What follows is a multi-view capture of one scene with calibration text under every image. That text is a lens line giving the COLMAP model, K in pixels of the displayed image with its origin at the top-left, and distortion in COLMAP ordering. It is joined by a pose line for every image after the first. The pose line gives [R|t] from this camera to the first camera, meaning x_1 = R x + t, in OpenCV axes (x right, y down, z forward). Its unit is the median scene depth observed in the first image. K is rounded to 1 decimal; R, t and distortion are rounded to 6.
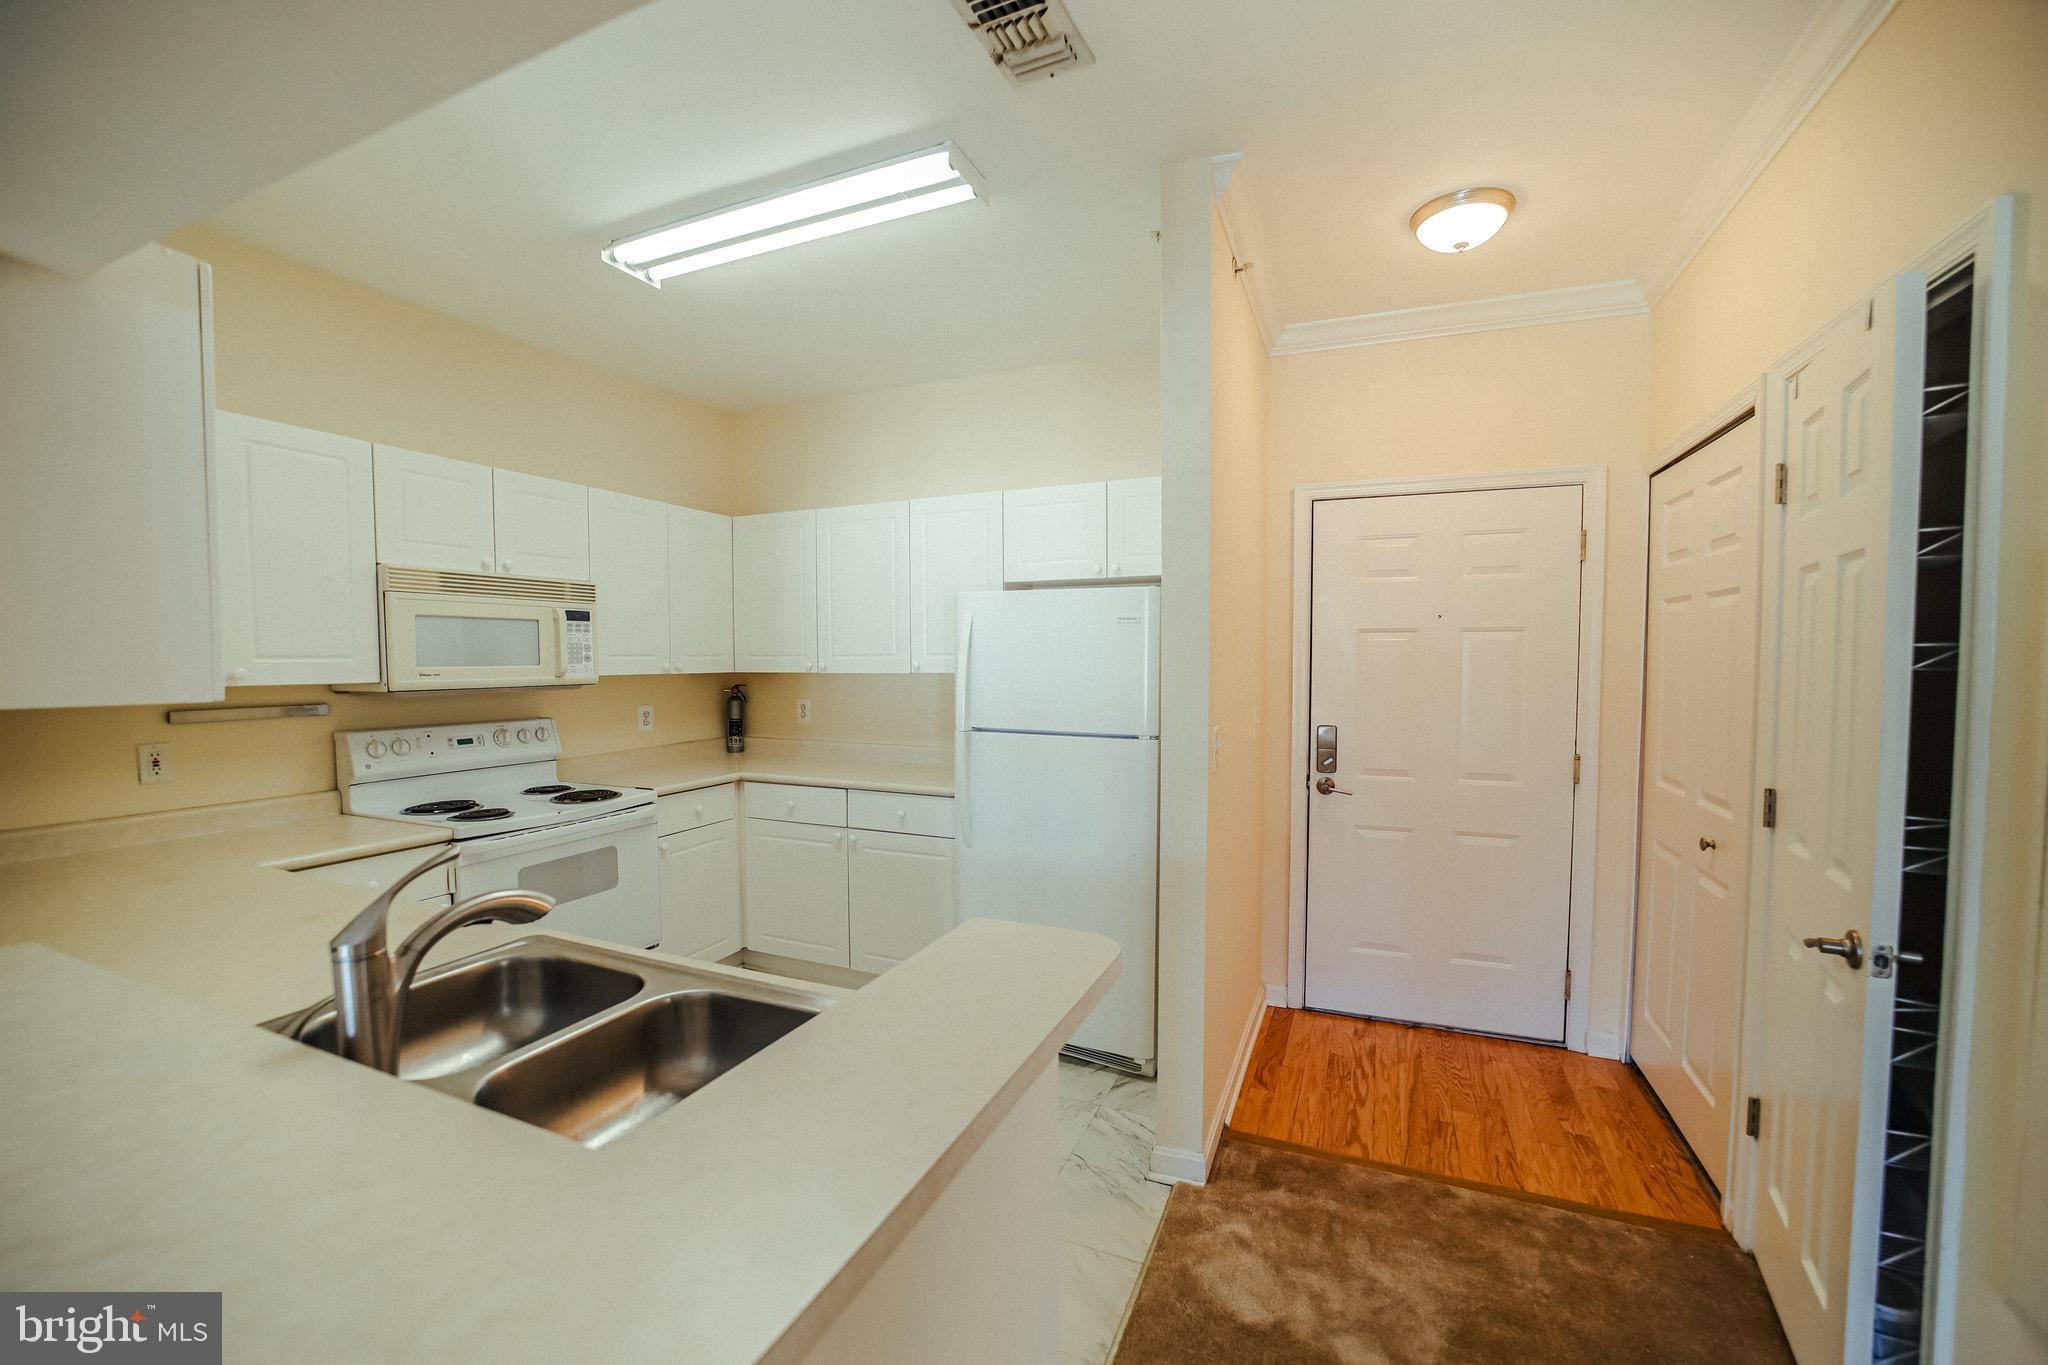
lens RADIAL K [[823.5, 0, 1034.9], [0, 823.5, 696.4], [0, 0, 1]] dist [-0.035589, 0.004536]
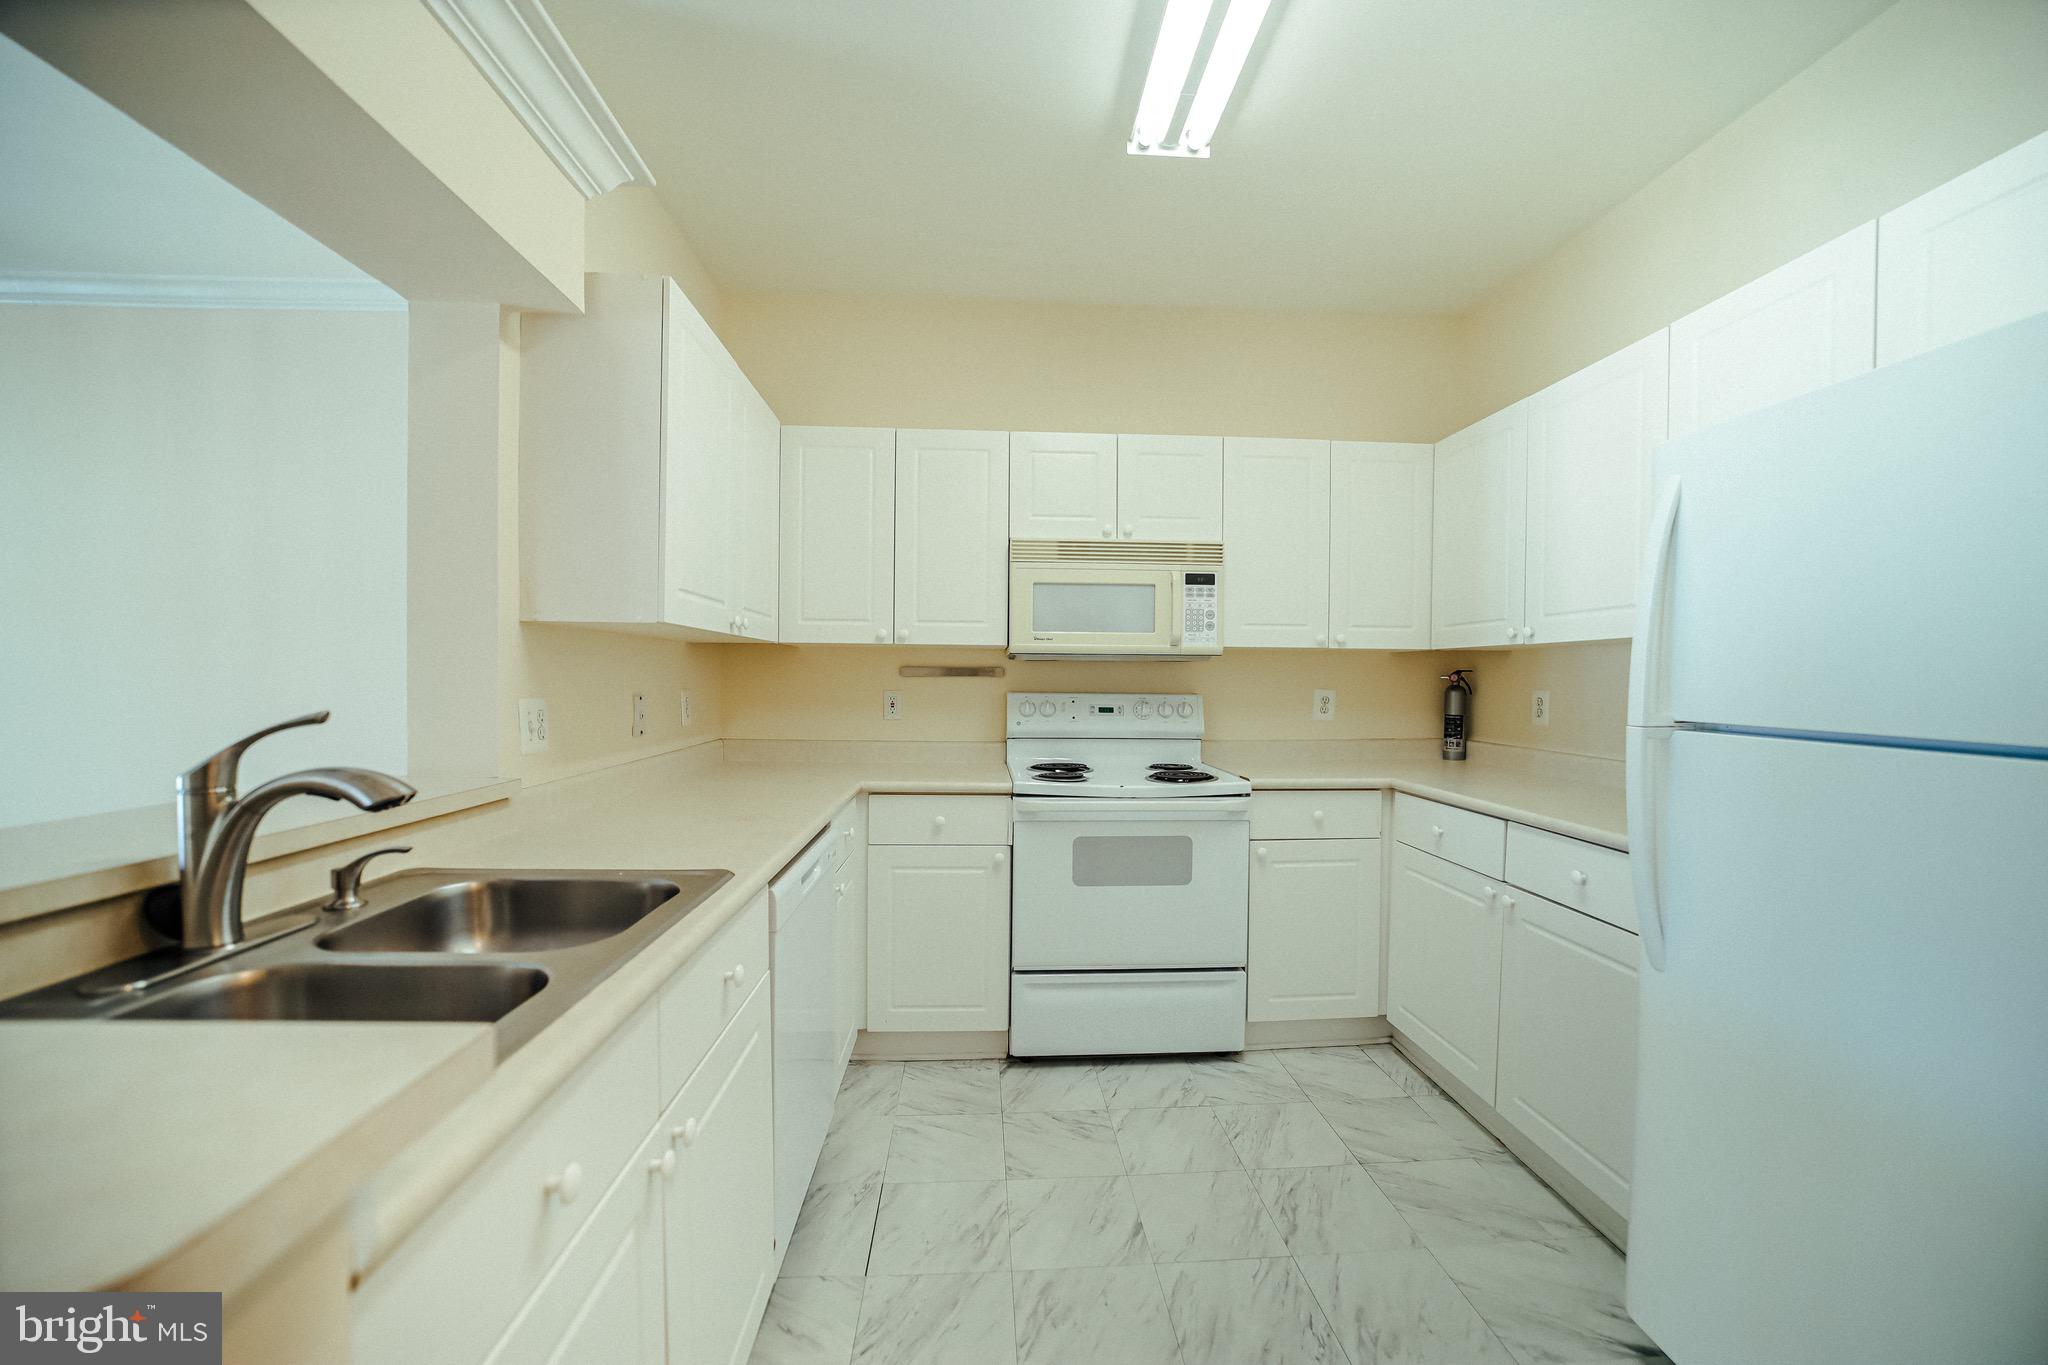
lens RADIAL K [[823.5, 0, 1013.1], [0, 823.5, 696.0], [0, 0, 1]] dist [-0.035589, 0.004536]
pose [[0.449205, 0.028400, -0.892977, 0.164814], [-0.053193, 0.998572, 0.005000, 0.037583], [0.891844, 0.045254, 0.450074, 0.410203]]
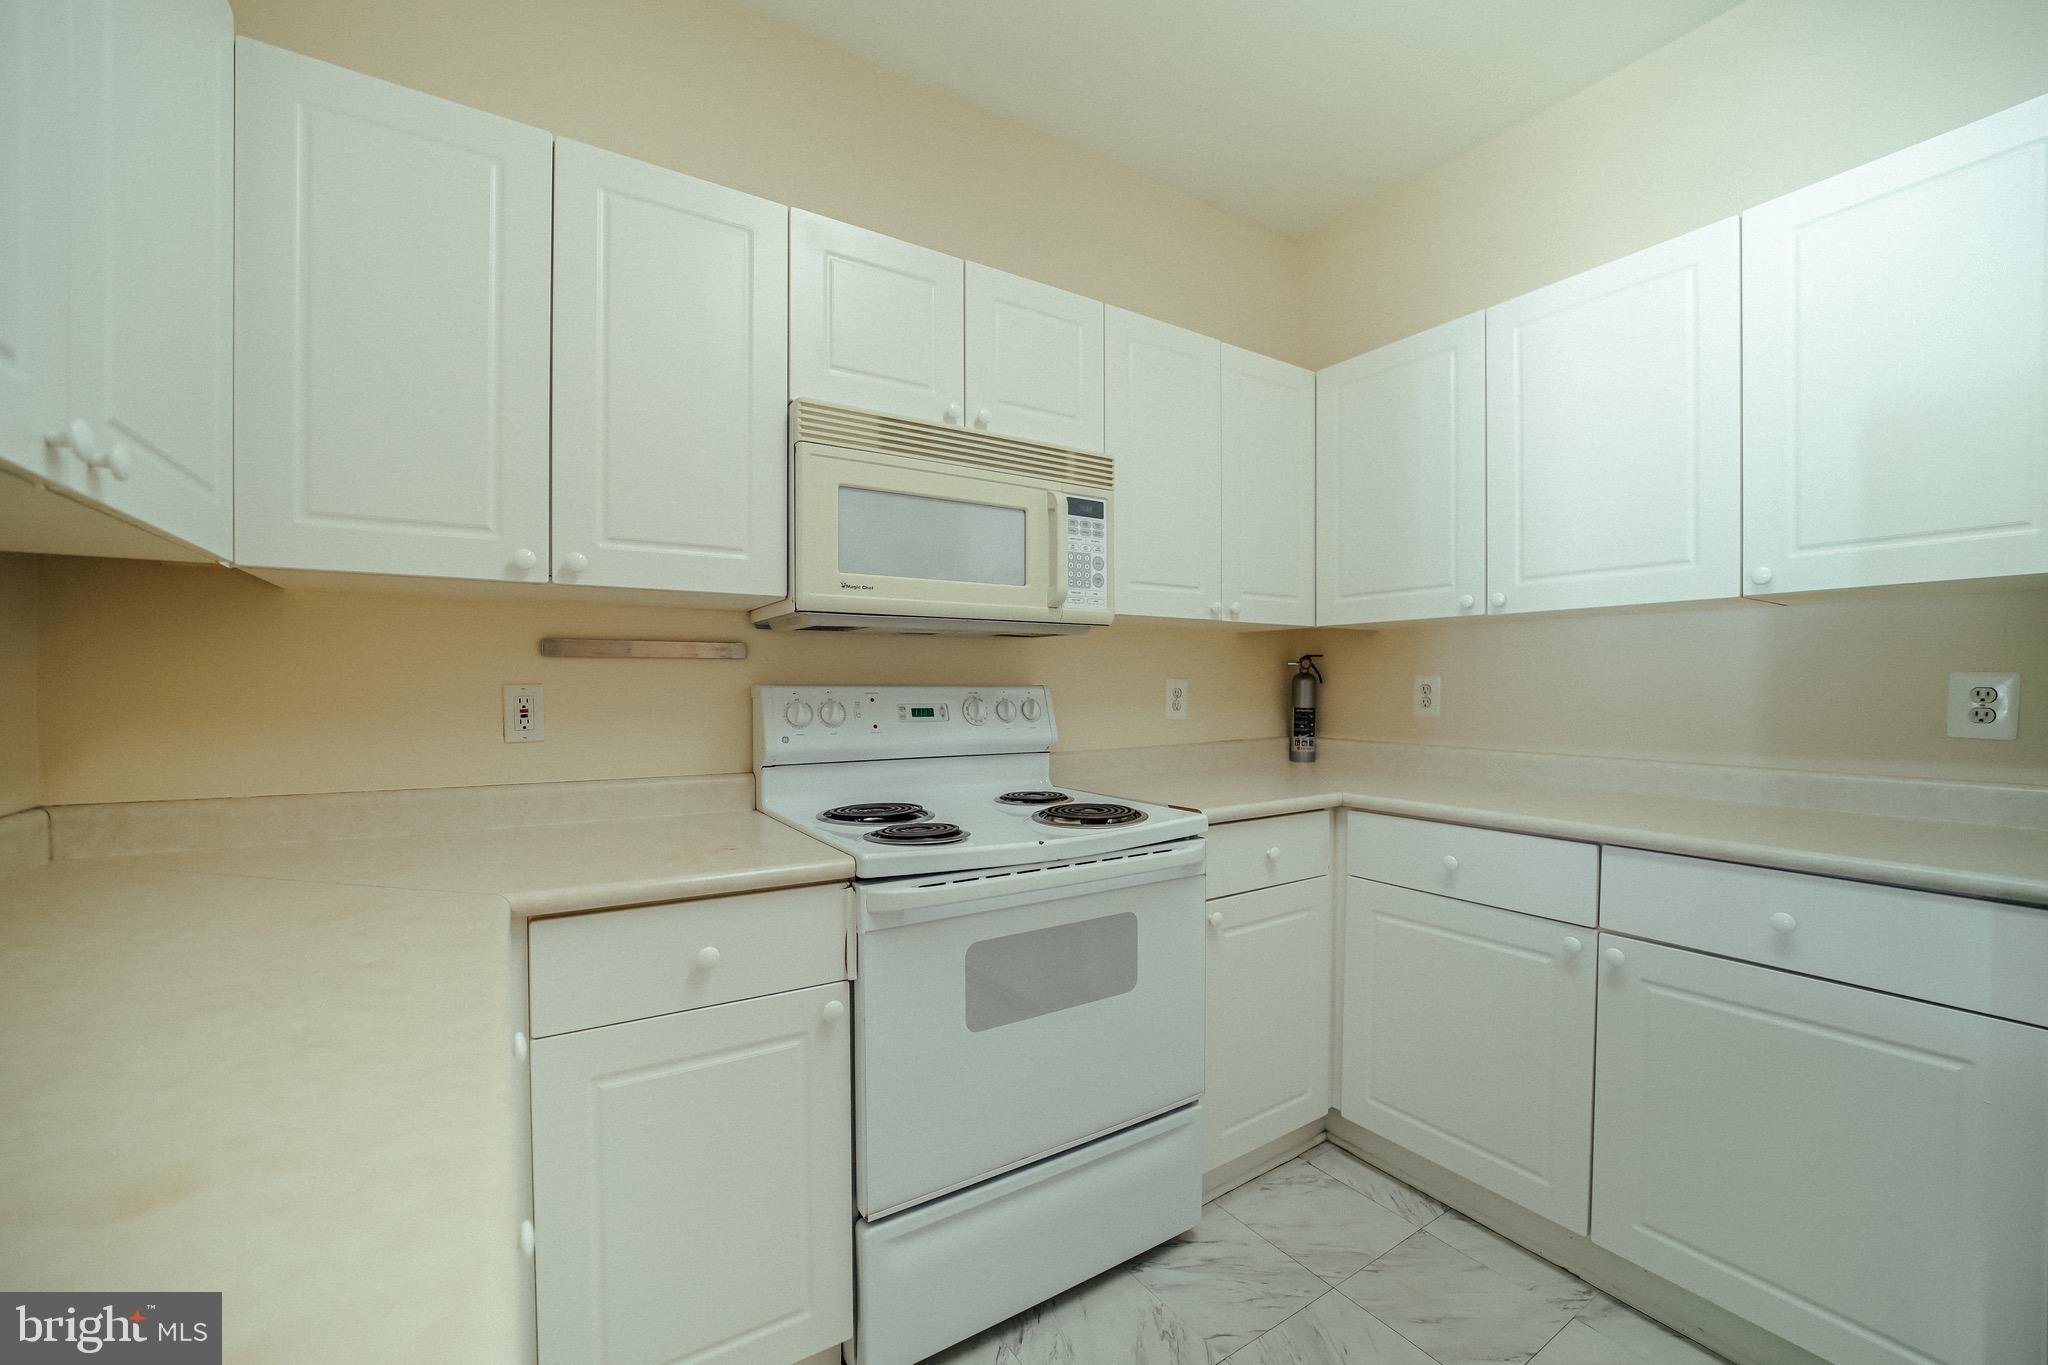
lens RADIAL K [[823.5, 0, 1032.2], [0, 823.5, 702.8], [0, 0, 1]] dist [-0.035589, 0.004536]
pose [[0.835702, 0.014640, -0.548988, -0.263588], [-0.029012, 0.999426, -0.017511, 0.054797], [0.548416, 0.030561, 0.835647, 0.483791]]
